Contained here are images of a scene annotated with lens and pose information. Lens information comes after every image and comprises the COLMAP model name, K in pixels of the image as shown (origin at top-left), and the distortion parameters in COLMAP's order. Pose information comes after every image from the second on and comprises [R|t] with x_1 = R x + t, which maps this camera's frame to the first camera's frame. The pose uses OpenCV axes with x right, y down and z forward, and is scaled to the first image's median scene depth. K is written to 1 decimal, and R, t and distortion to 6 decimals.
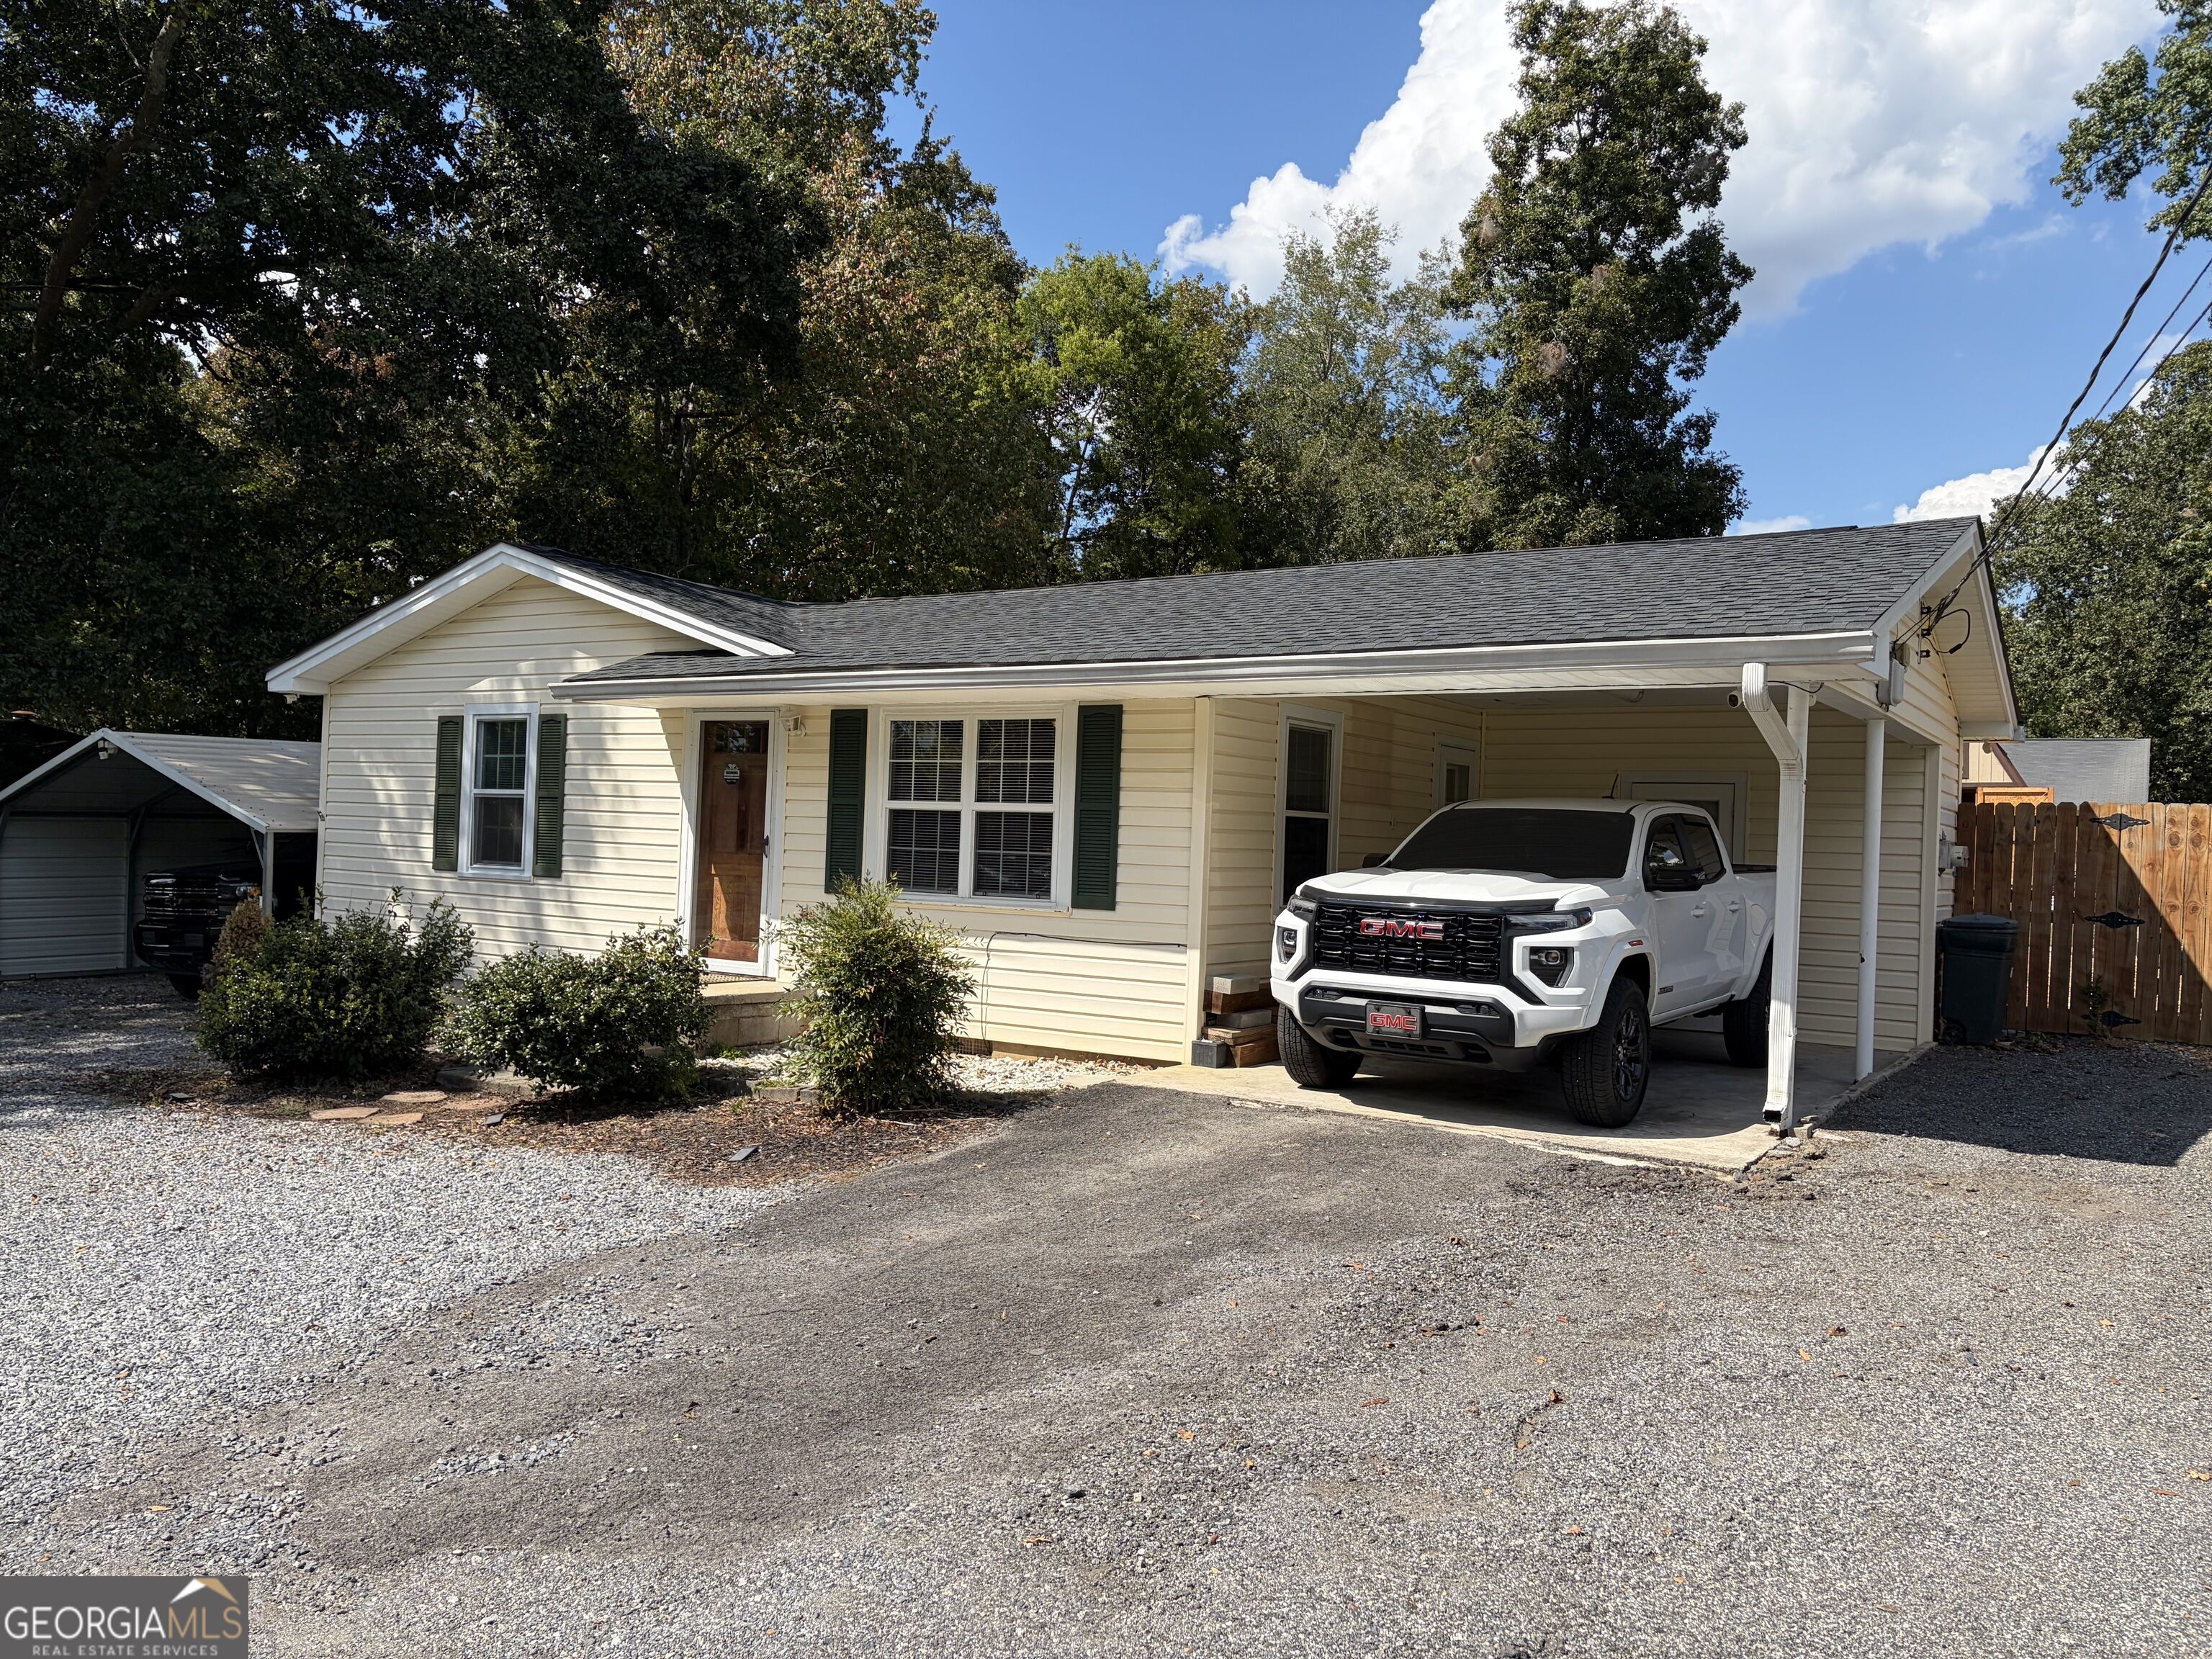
lens RADIAL K [[1669.4, 0, 1106.0], [0, 1669.4, 829.5], [0, 0, 1]] dist [0.078215, -0.039522]
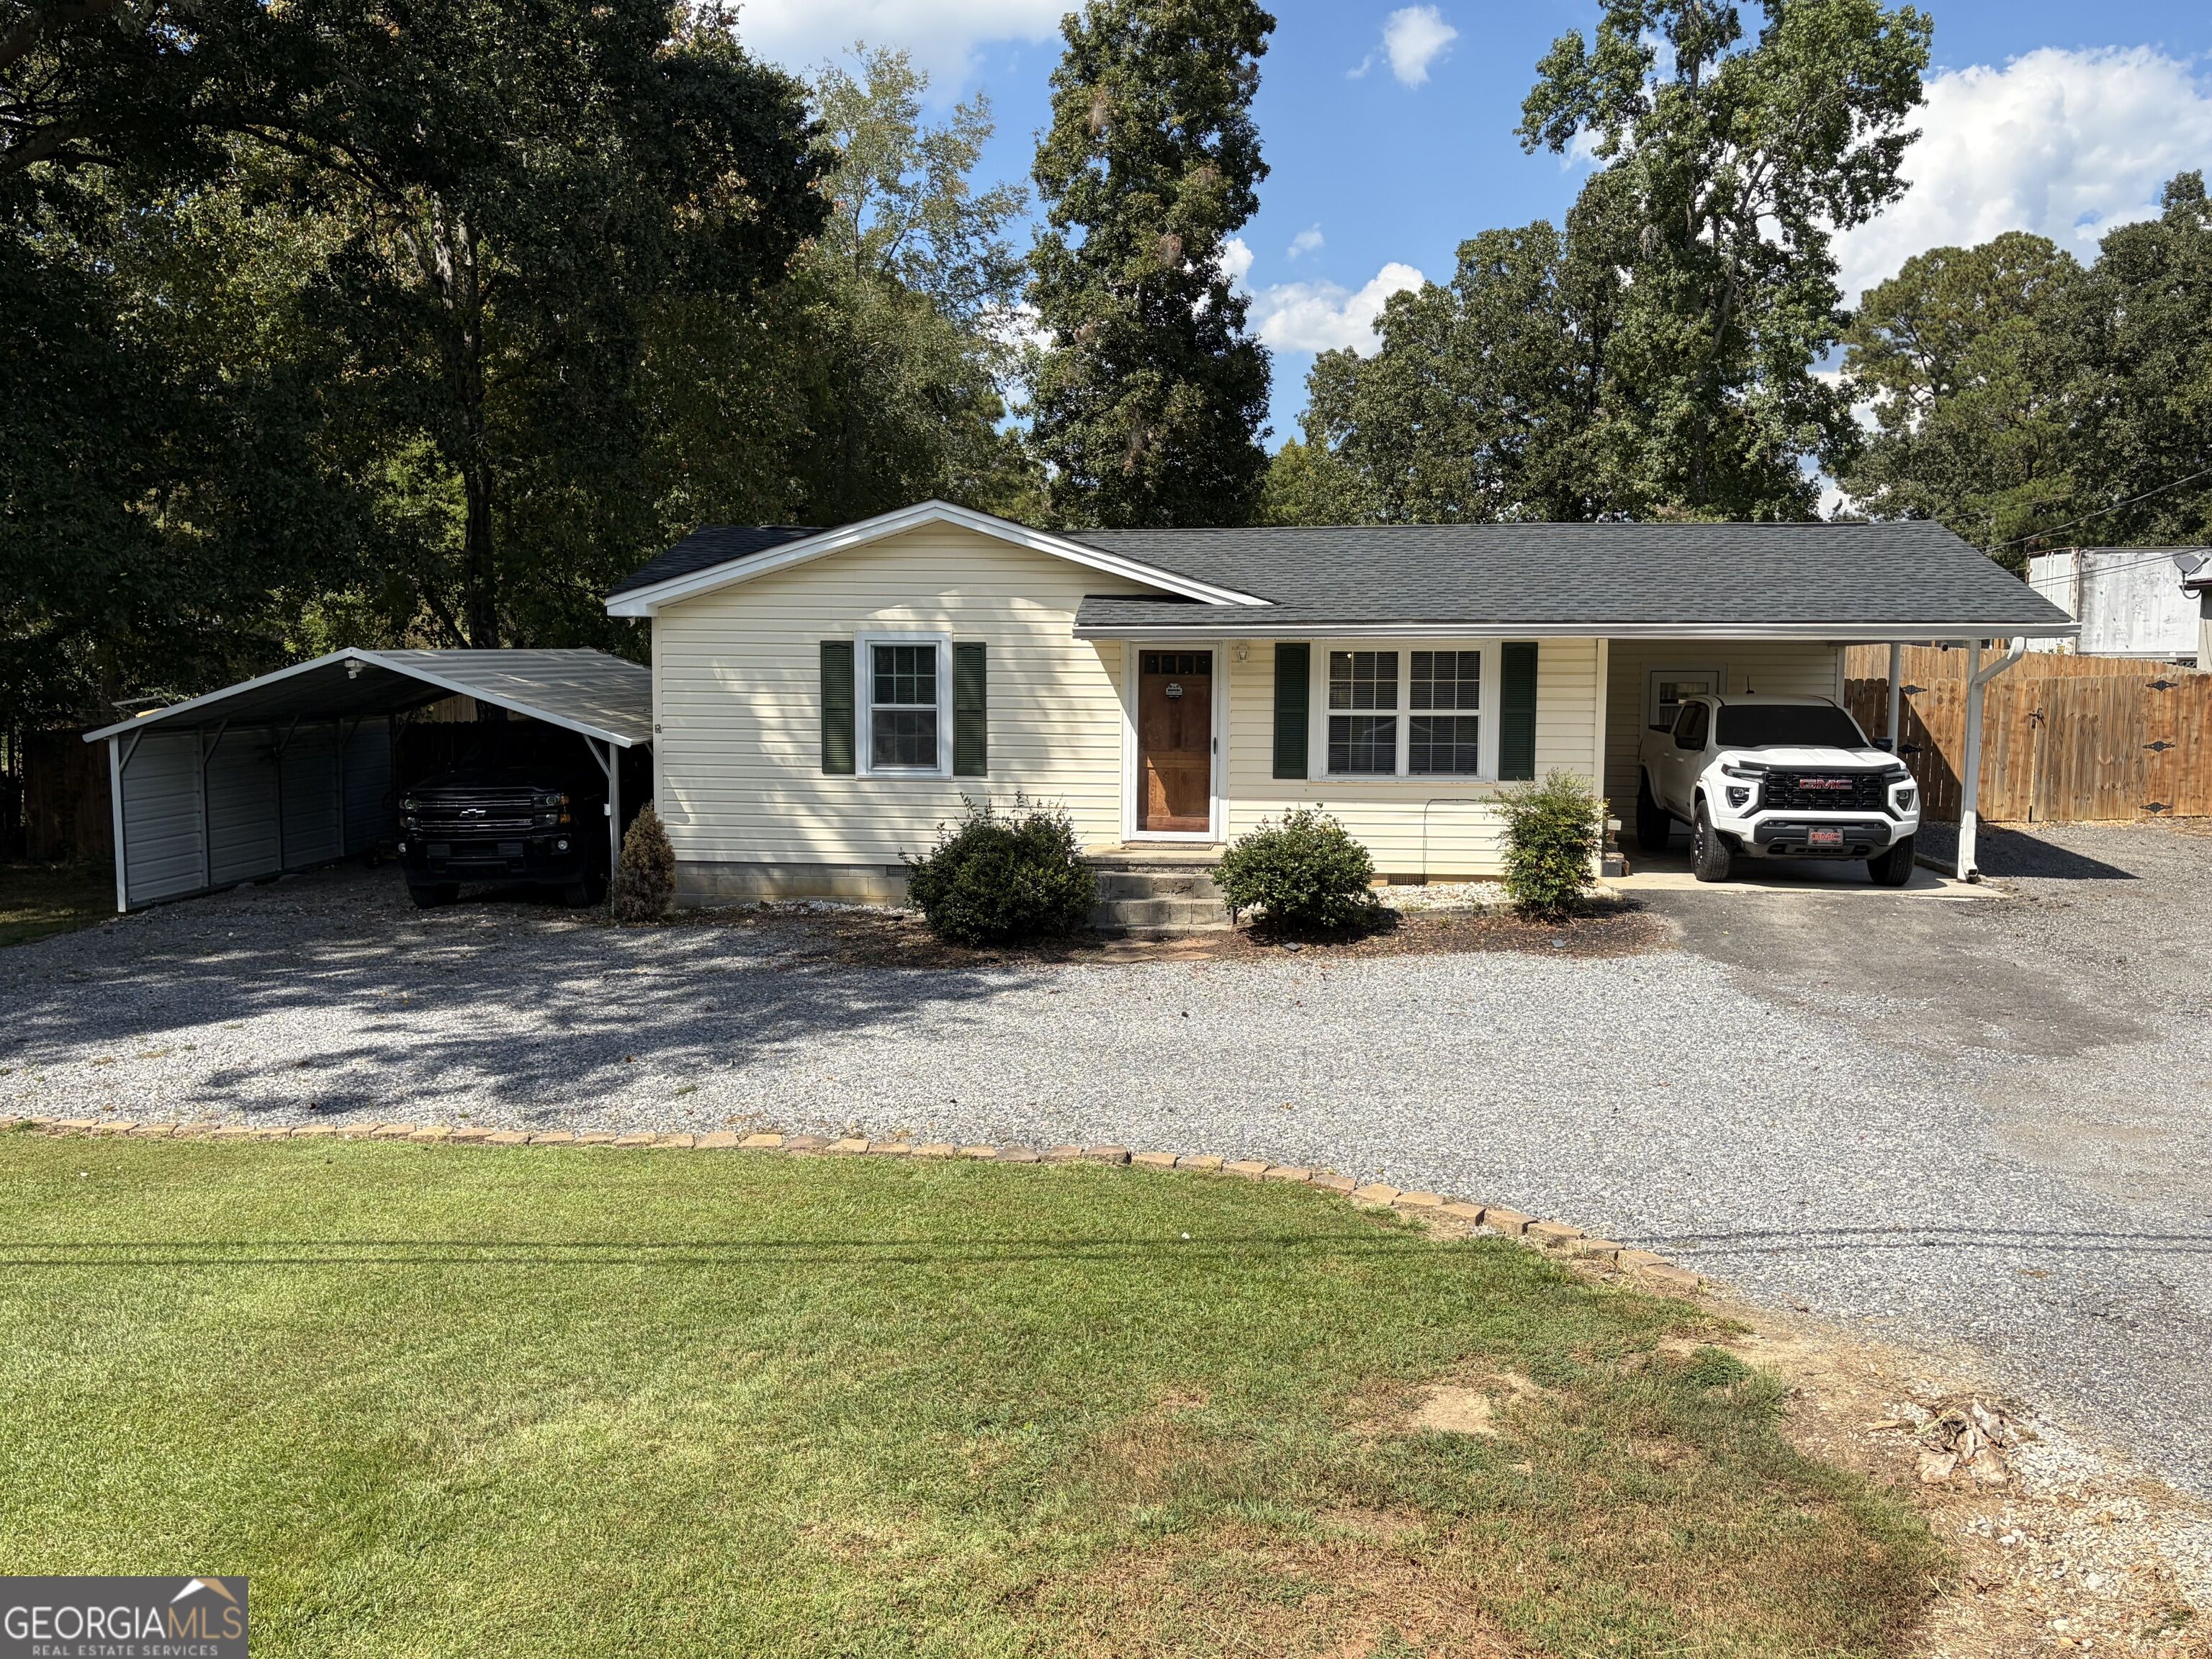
lens RADIAL K [[1849.1, 0, 1106.0], [0, 1849.1, 829.5], [0, 0, 1]] dist [0.057285, -0.005823]
pose [[0.894855, -0.066798, 0.441331, -0.939924], [0.023551, 0.994427, 0.102760, -0.076829], [-0.445736, -0.081561, 0.891441, -0.279725]]
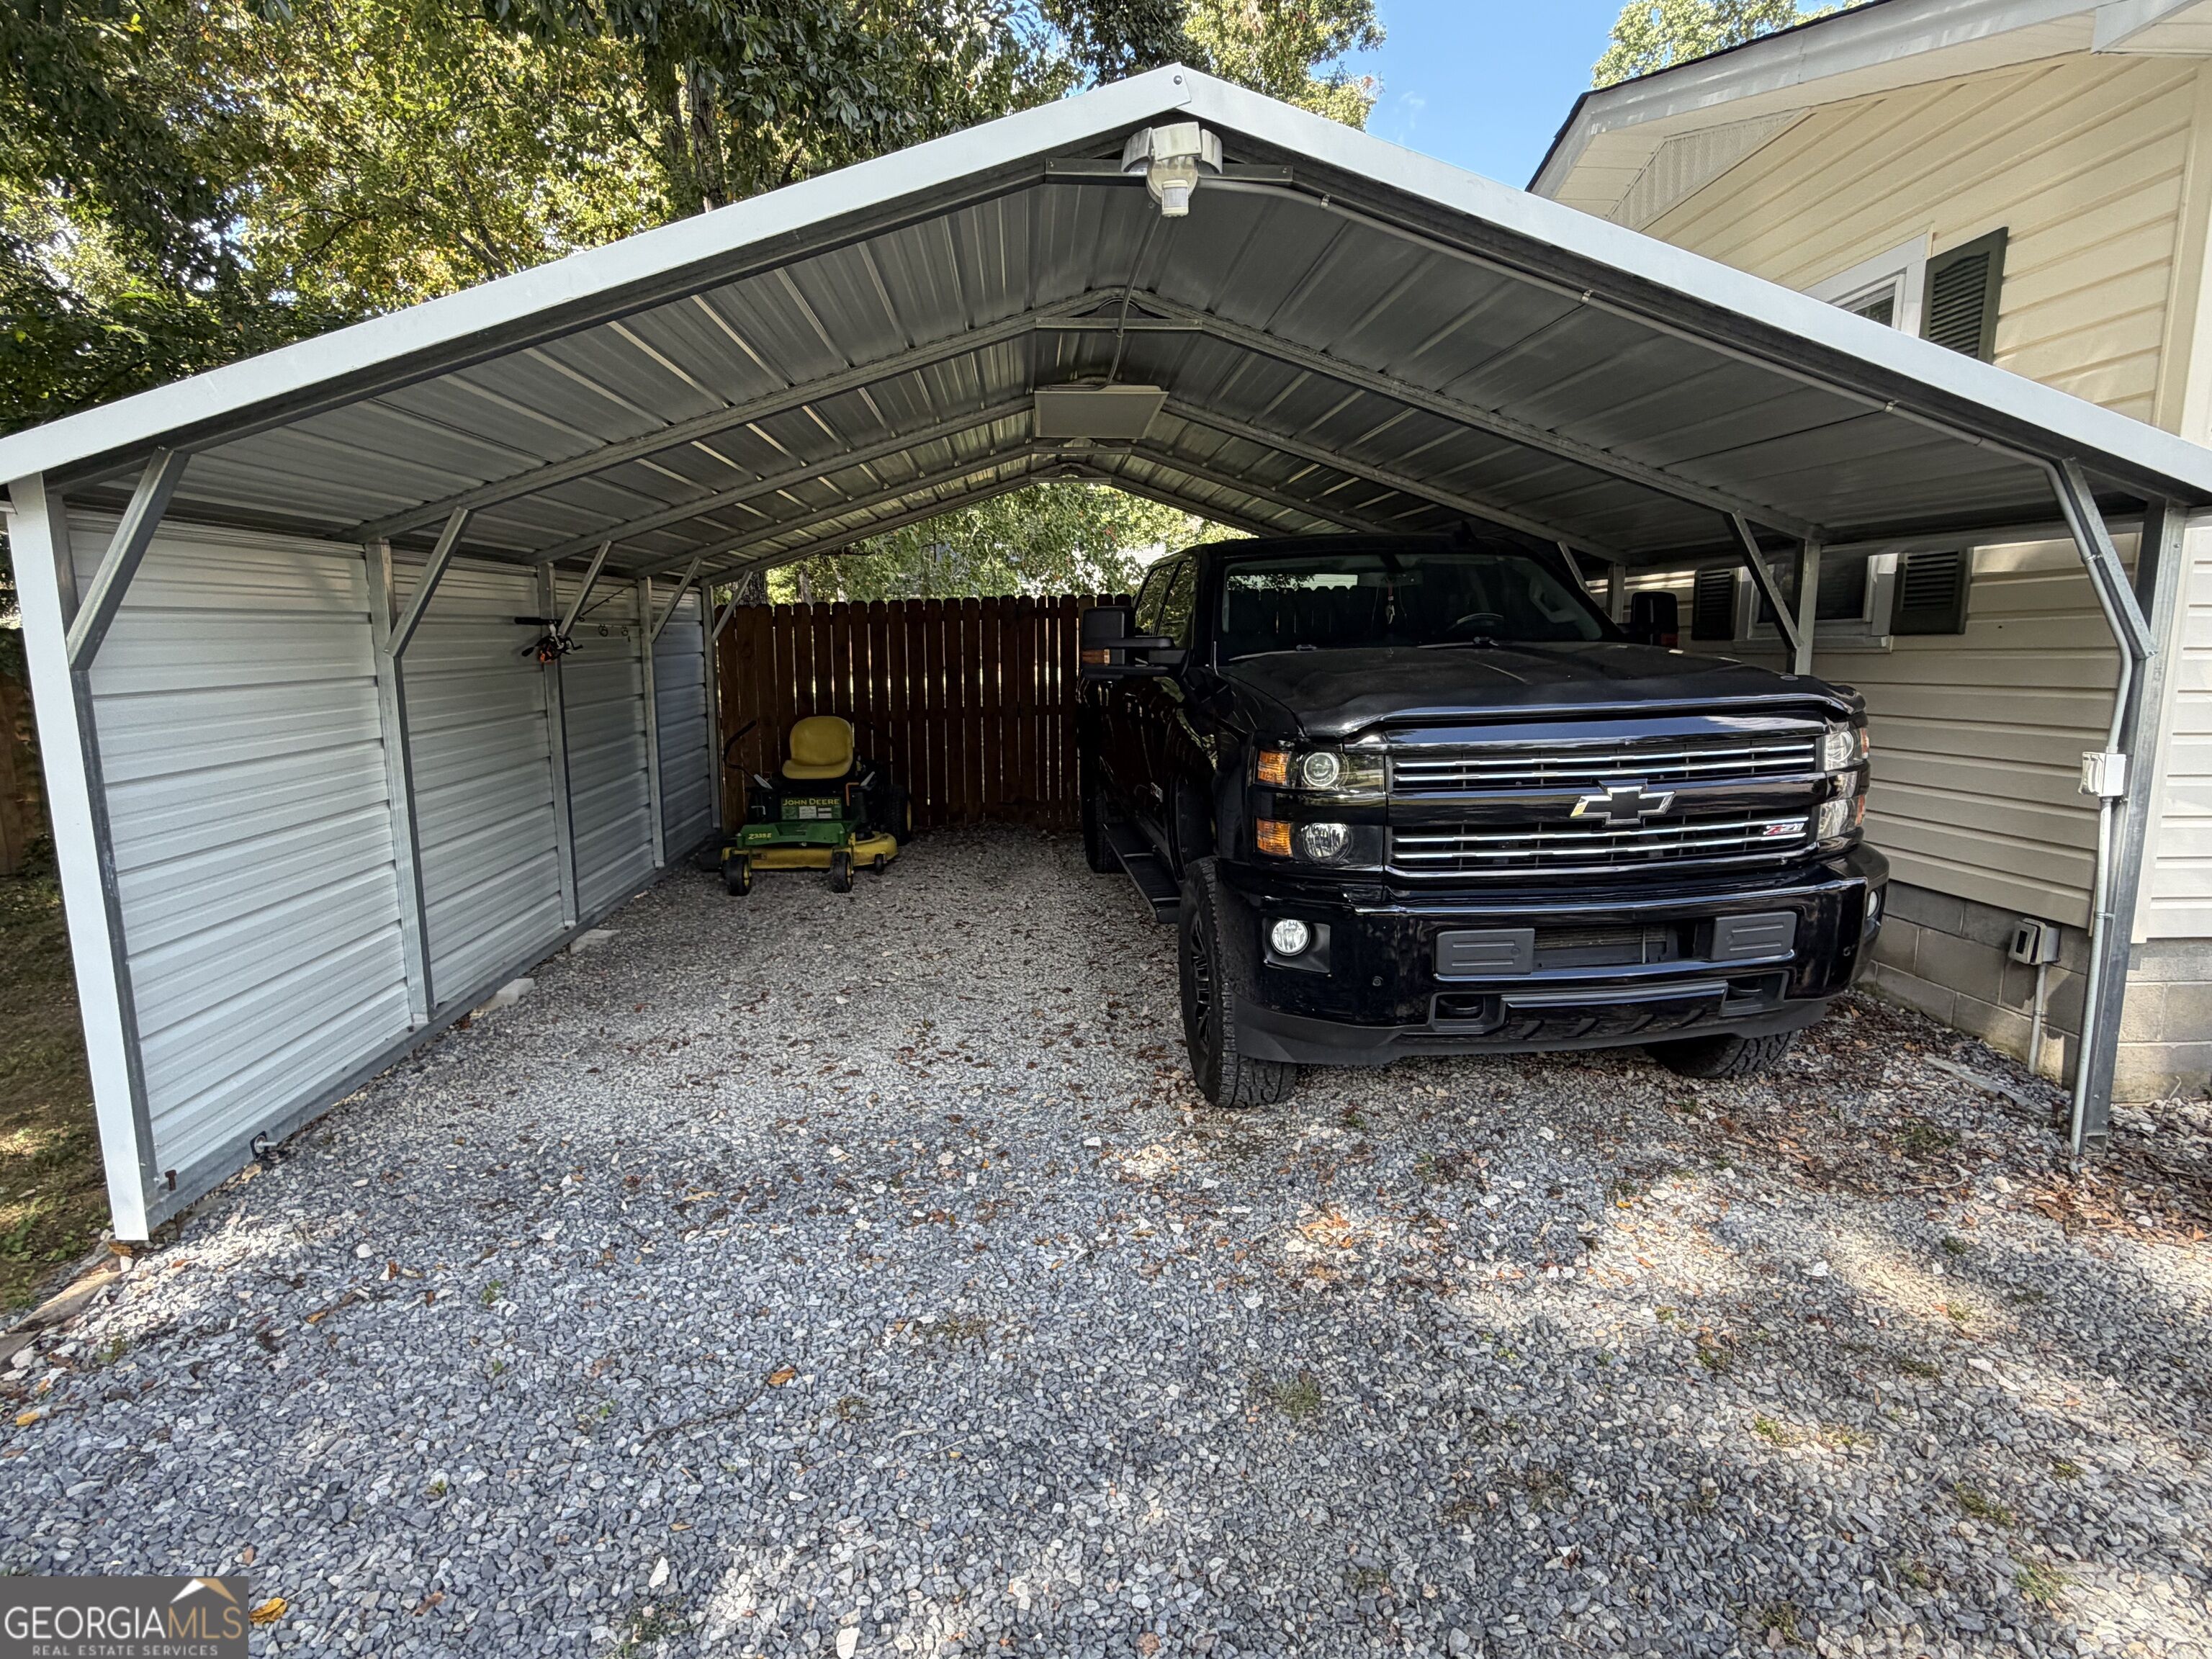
lens RADIAL K [[1199.9, 0, 1106.0], [0, 1199.9, 829.5], [0, 0, 1]] dist [0.002695, 0.001781]
pose [[0.805568, -0.128112, 0.578487, -0.959942], [0.028815, 0.983660, 0.177716, 0.013946], [-0.591802, -0.126493, 0.796097, 1.201539]]
